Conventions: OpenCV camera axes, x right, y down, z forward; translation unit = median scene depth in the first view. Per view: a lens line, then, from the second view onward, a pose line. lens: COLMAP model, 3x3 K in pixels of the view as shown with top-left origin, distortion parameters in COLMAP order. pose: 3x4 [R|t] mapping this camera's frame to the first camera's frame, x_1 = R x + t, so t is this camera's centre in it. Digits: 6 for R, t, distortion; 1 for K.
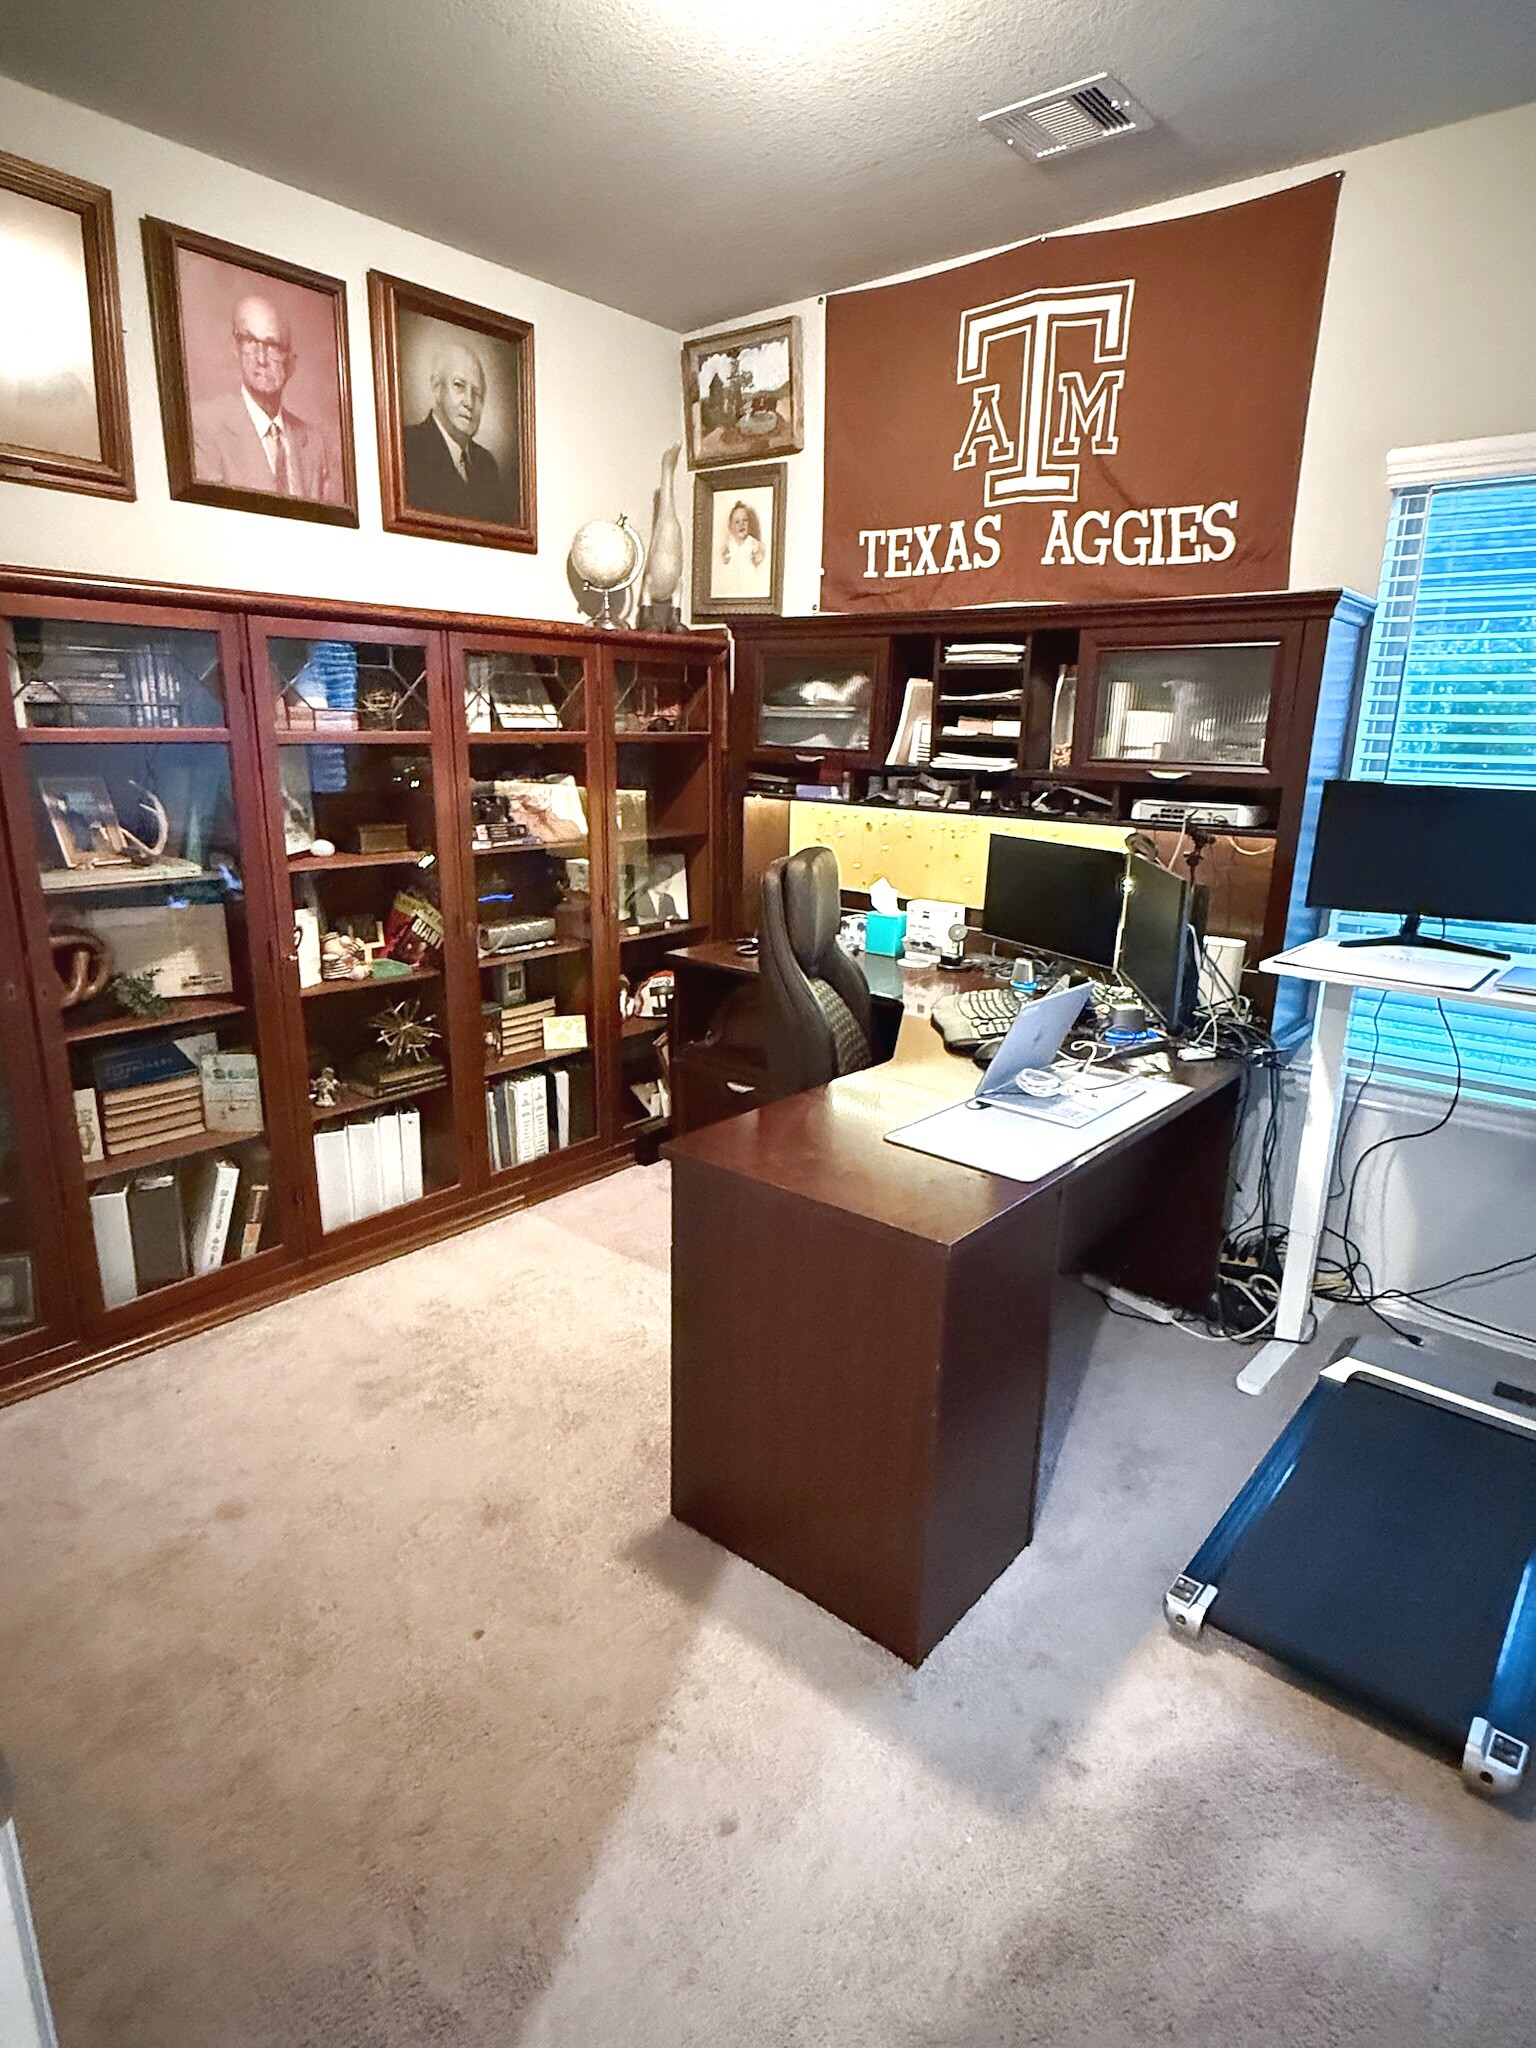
lens RADIAL K [[1131.8, 0, 764.6], [0, 1131.8, 1025.5], [0, 0, 1]] dist [0.000160, 0.001080]
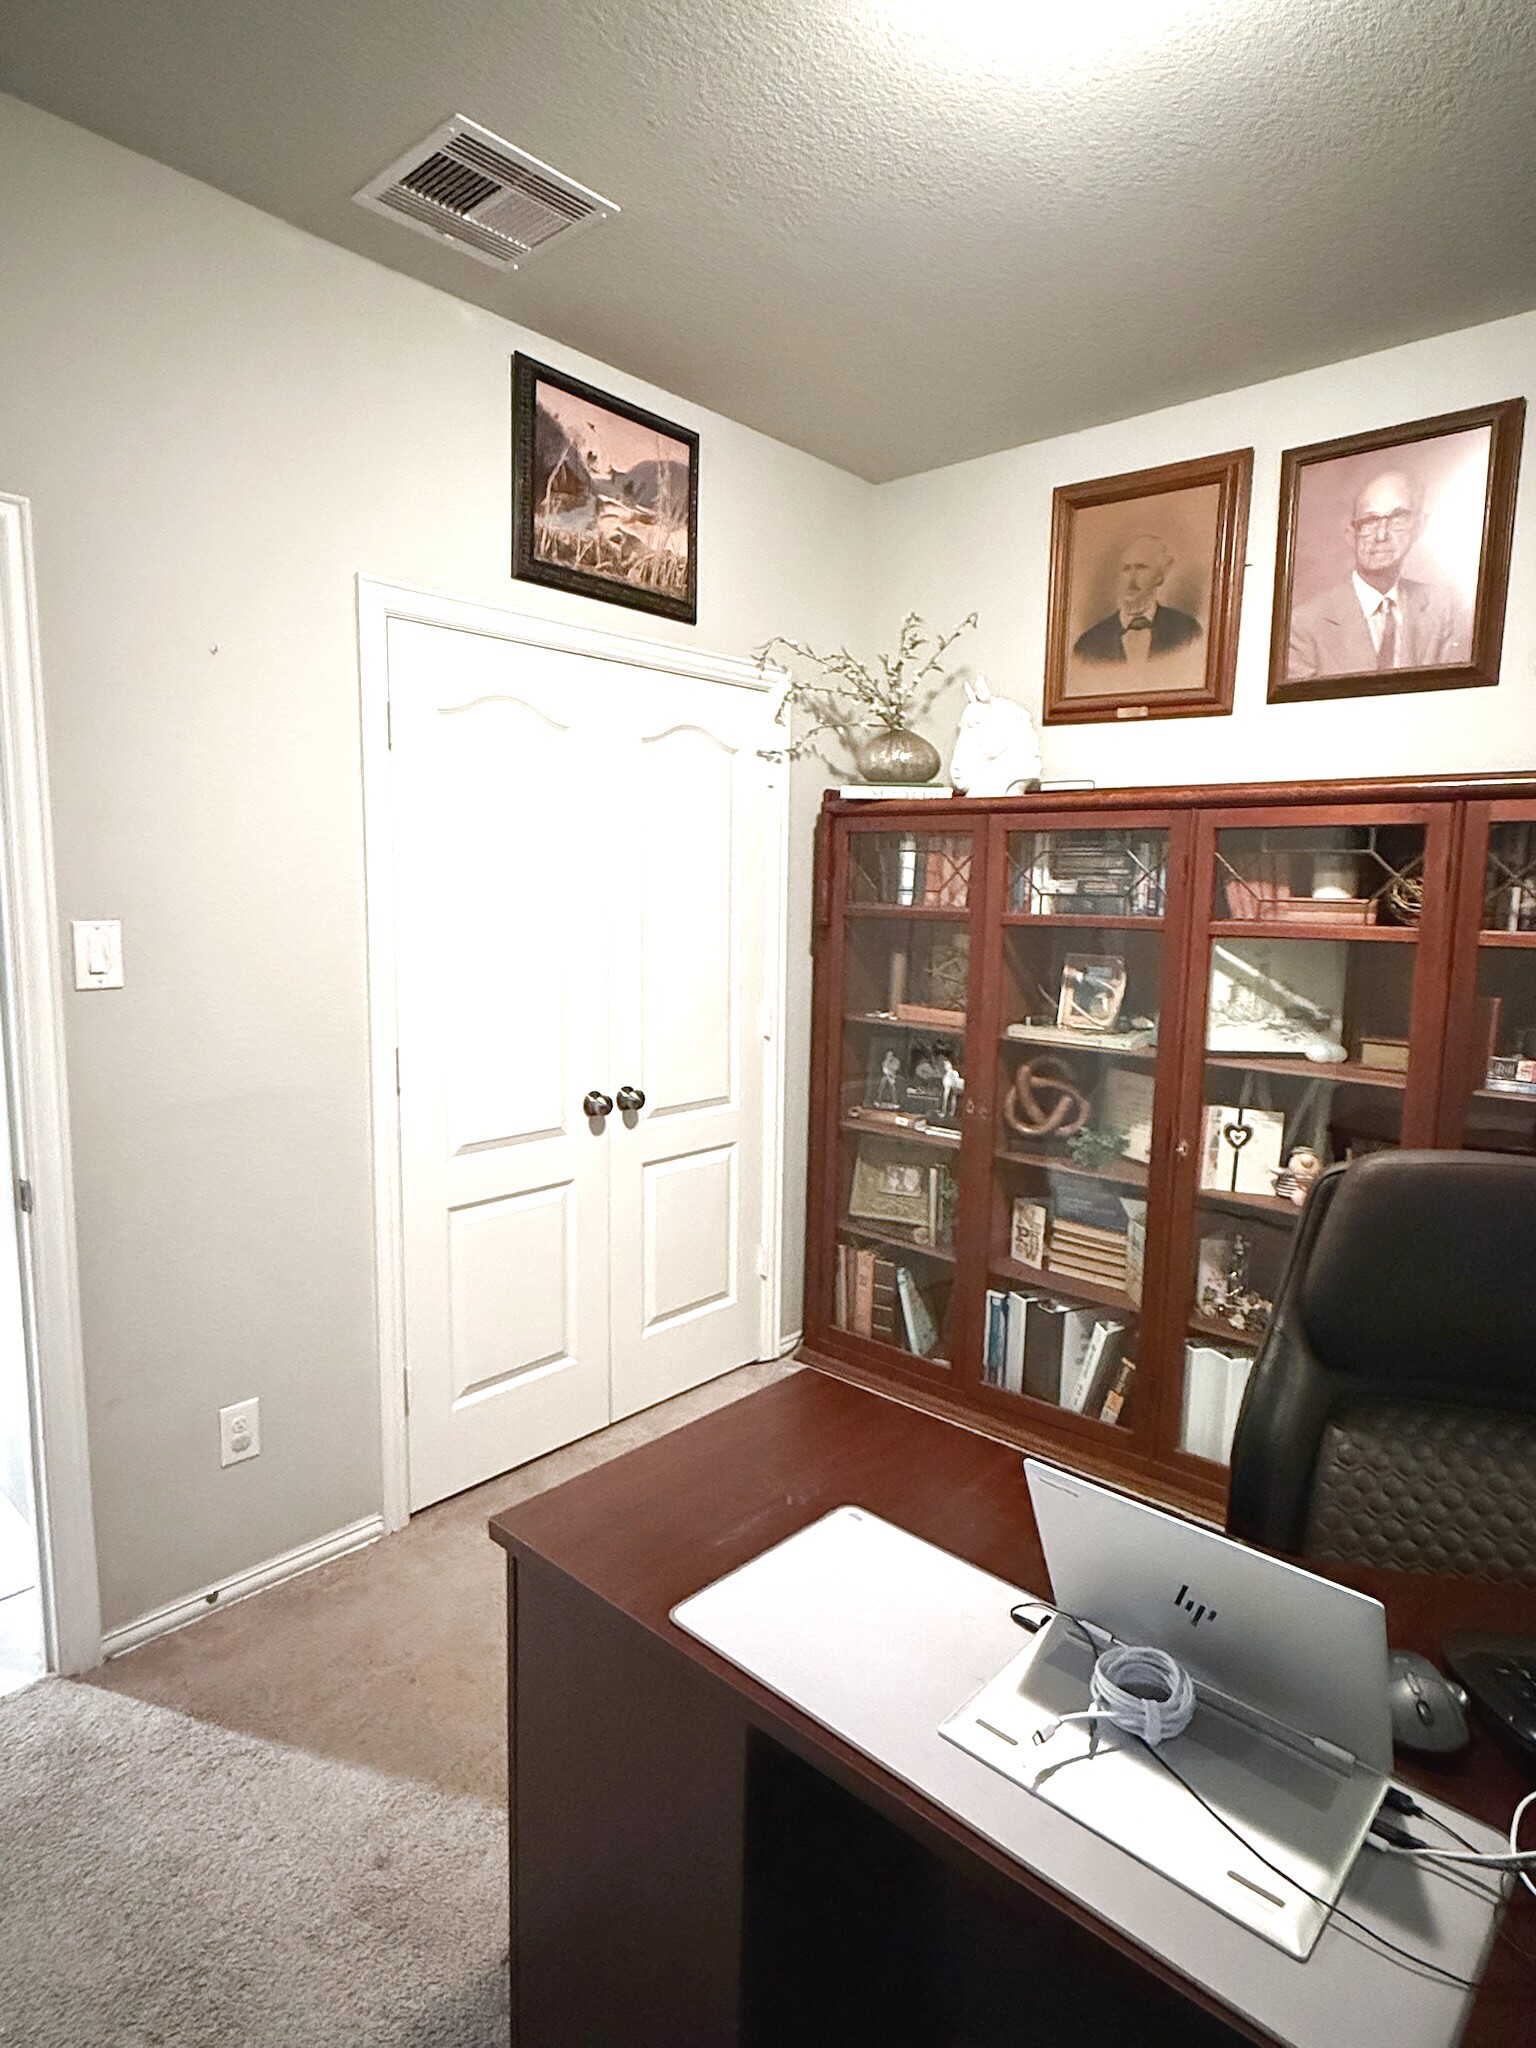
lens RADIAL K [[1131.8, 0, 752.7], [0, 1131.8, 1030.9], [0, 0, 1]] dist [0.000160, 0.001080]
pose [[-0.052437, 0.112338, -0.992285, 0.552830], [-0.276528, 0.953164, 0.122522, -0.174366], [0.959574, 0.280819, -0.018916, 0.643103]]
